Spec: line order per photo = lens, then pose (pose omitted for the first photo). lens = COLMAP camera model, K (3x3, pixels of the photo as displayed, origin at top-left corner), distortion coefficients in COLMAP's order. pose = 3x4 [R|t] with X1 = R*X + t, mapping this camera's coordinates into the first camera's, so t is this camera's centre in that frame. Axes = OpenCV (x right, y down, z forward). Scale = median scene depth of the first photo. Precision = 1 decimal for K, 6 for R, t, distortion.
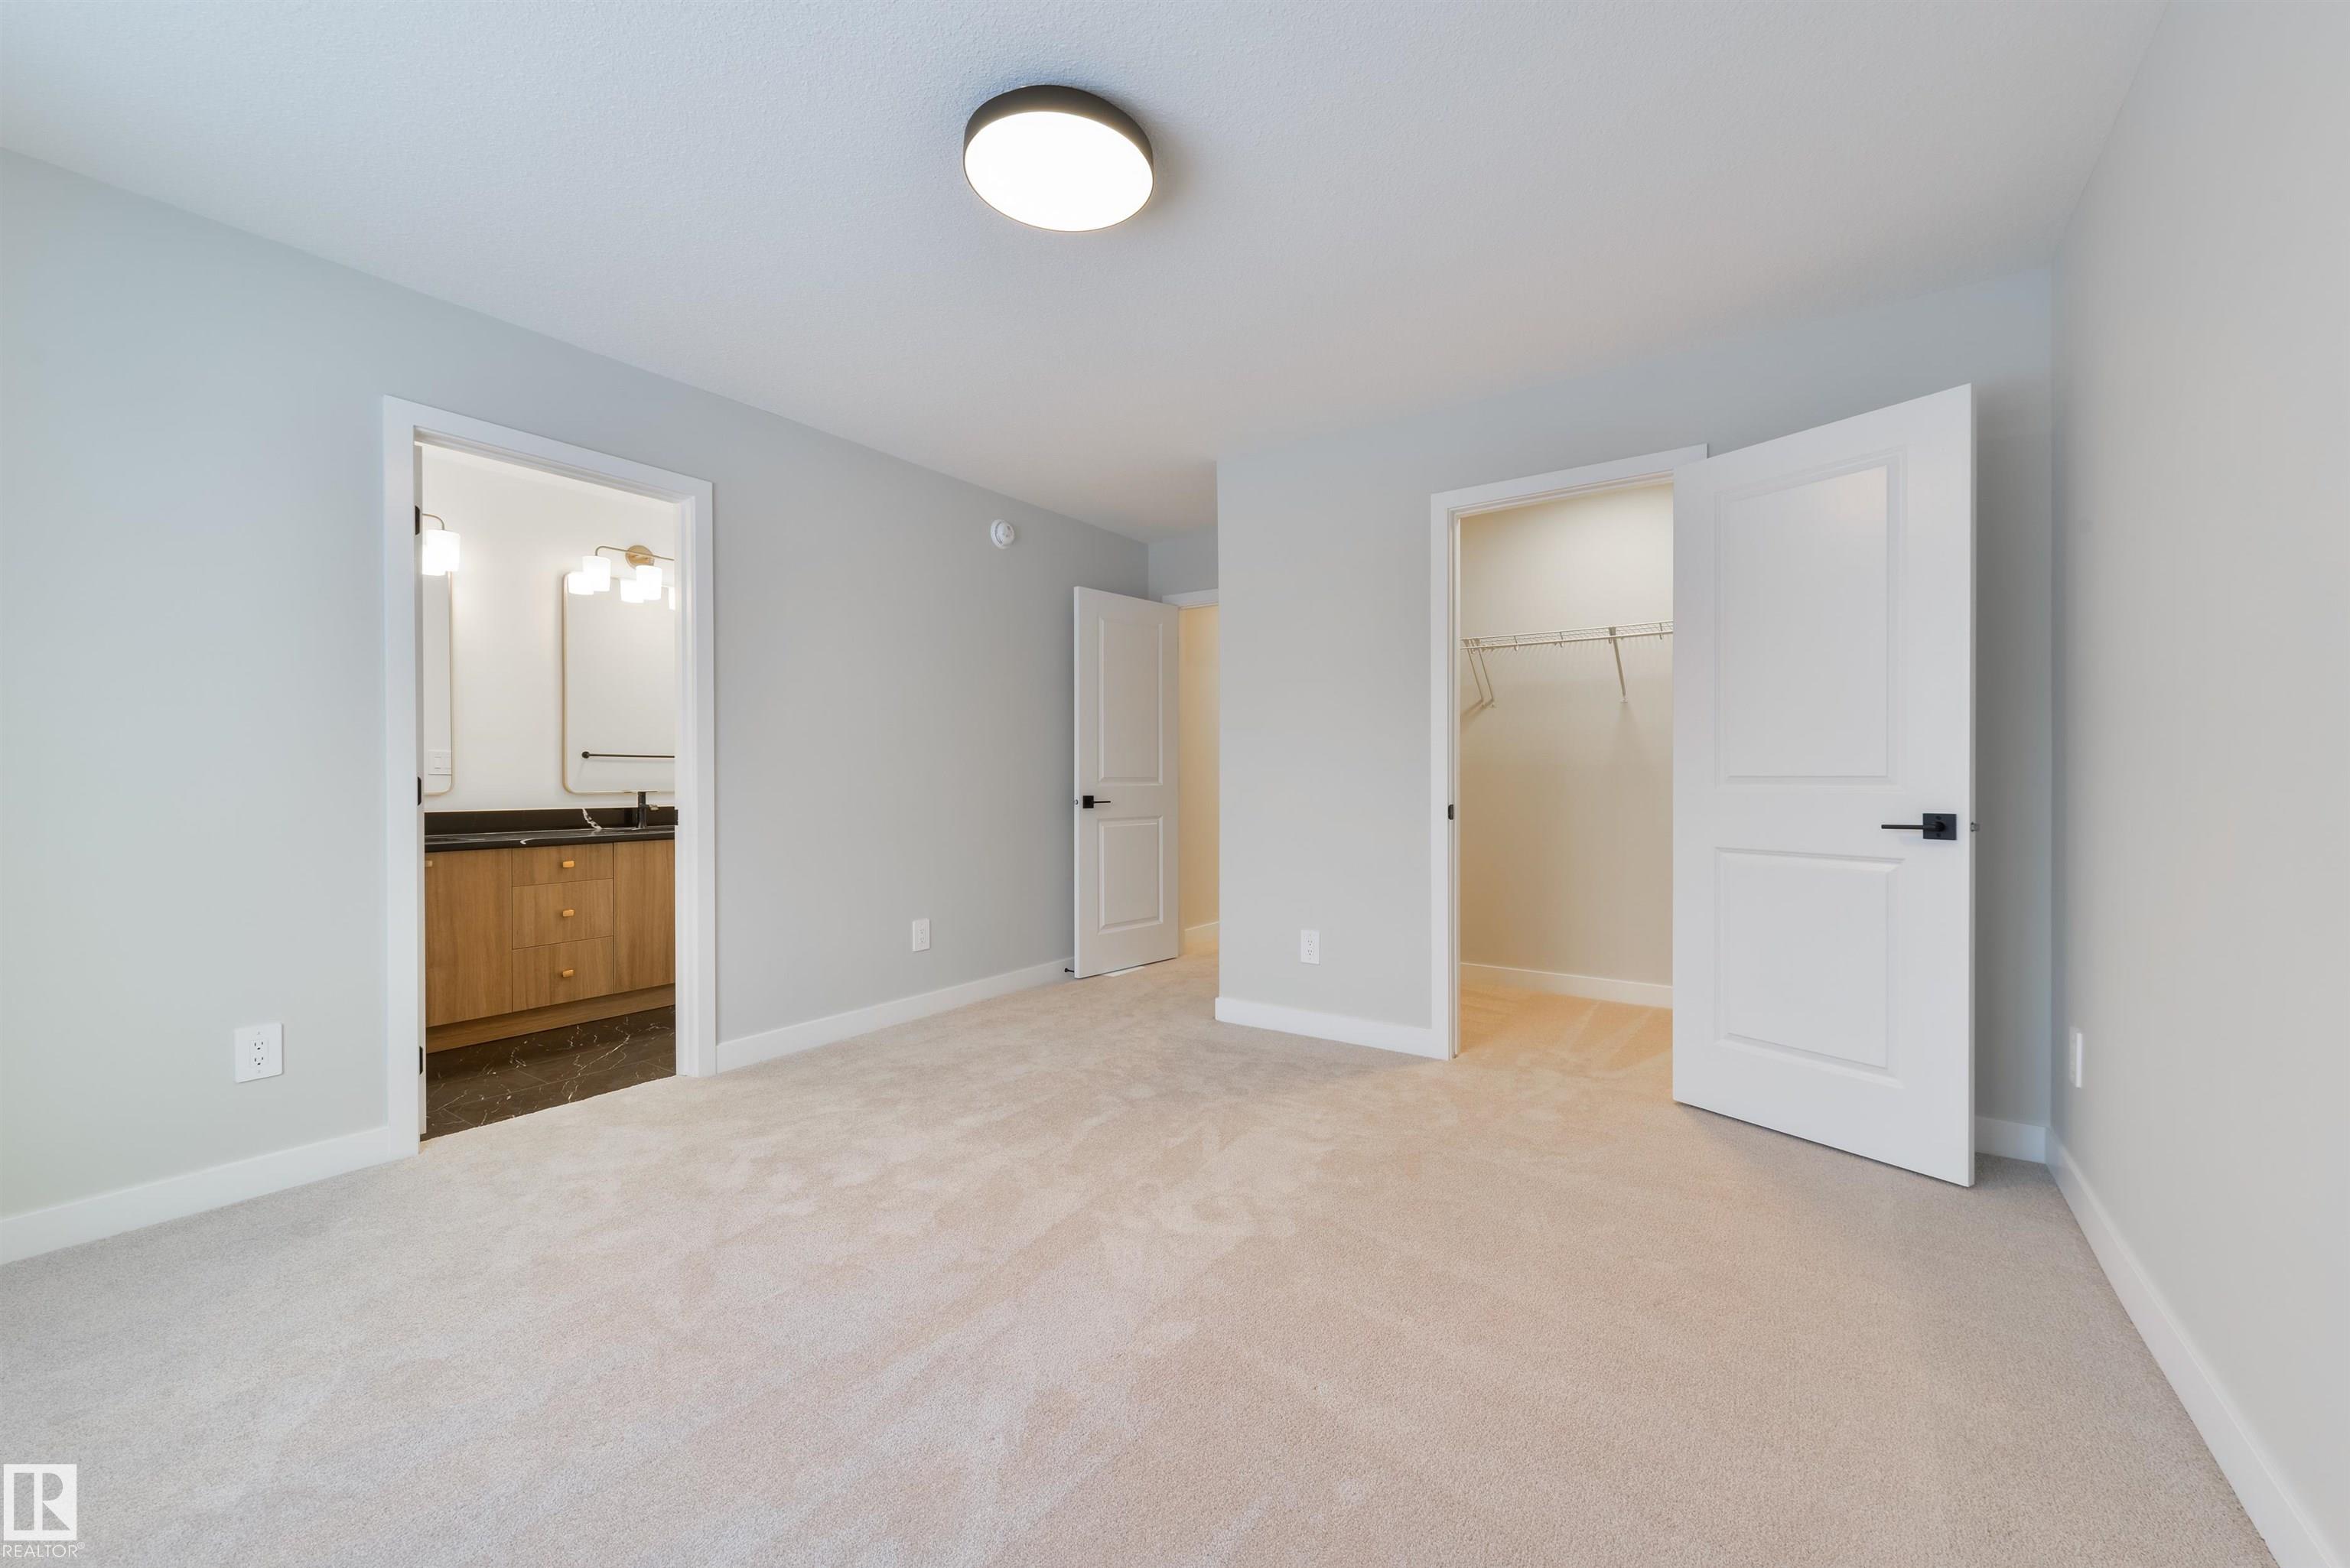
lens RADIAL K [[924.3, 0, 1175.0], [0, 924.3, 784.0], [0, 0, 1]] dist [0.028150, 0.000018]
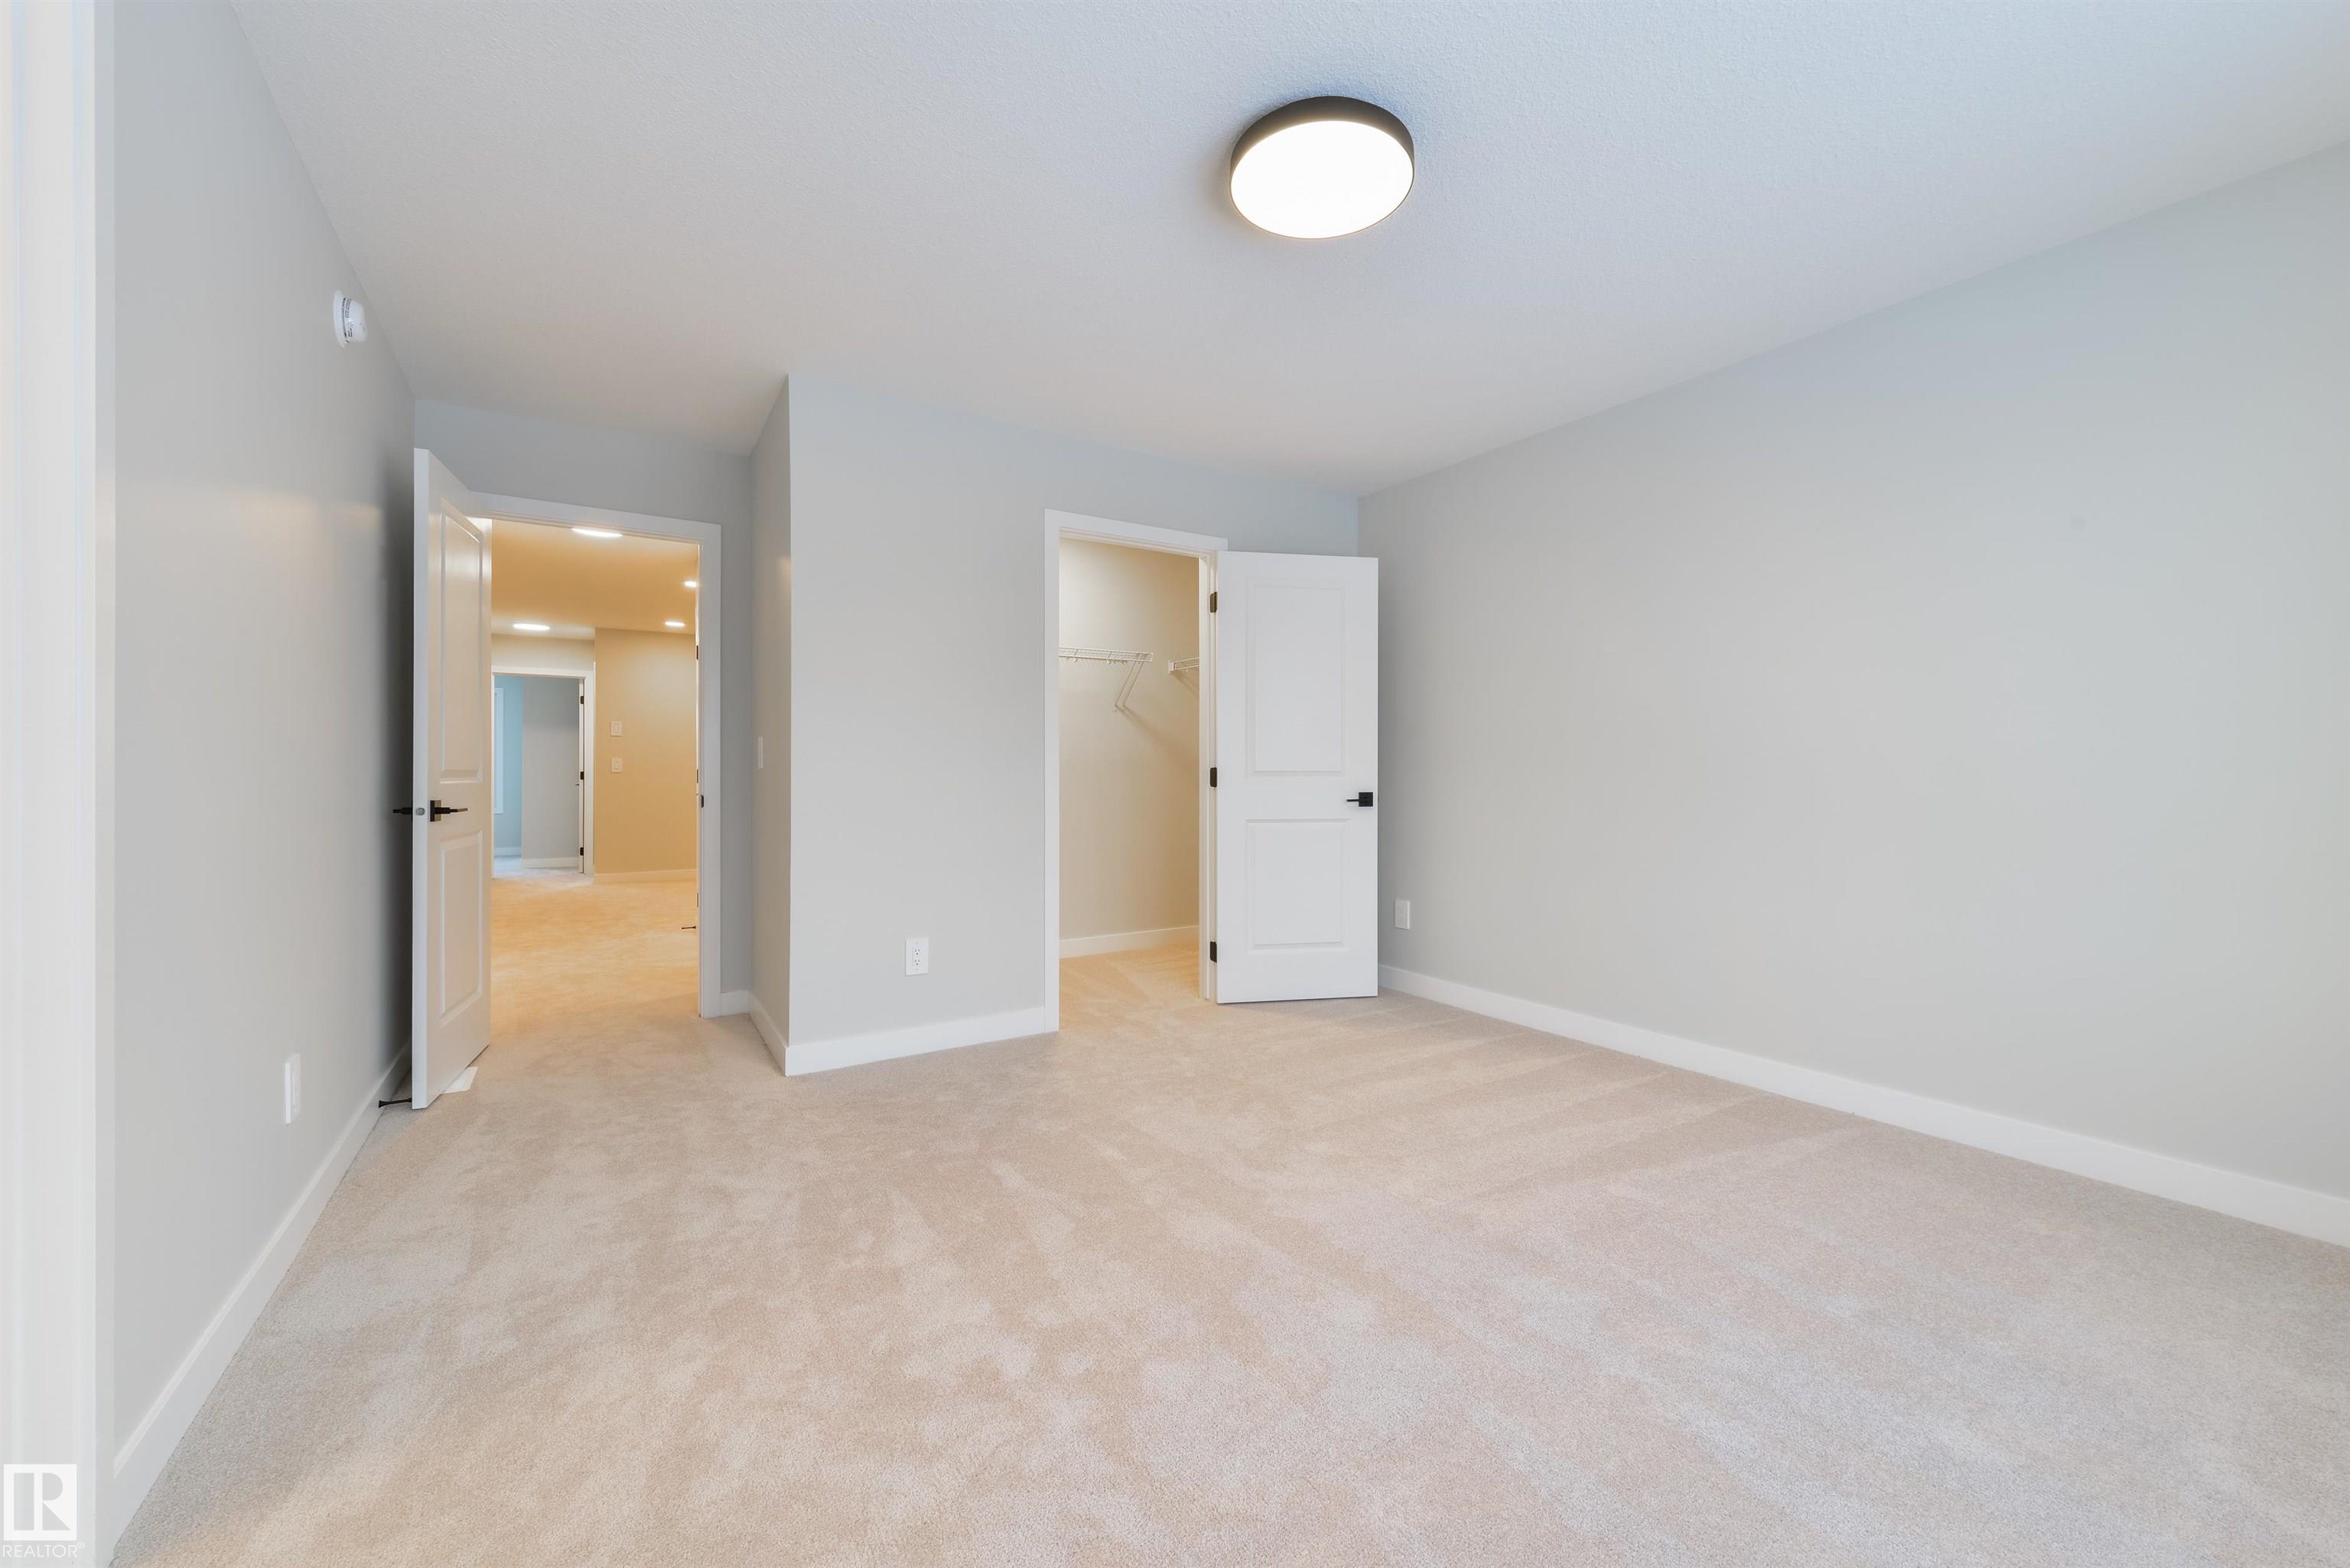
lens RADIAL K [[924.3, 0, 1175.0], [0, 924.3, 784.0], [0, 0, 1]] dist [0.028150, 0.000018]
pose [[0.399695, -0.010596, 0.916587, -0.665902], [0.007727, 0.999937, 0.008190, -0.001026], [-0.916616, 0.003809, 0.399751, 0.443816]]
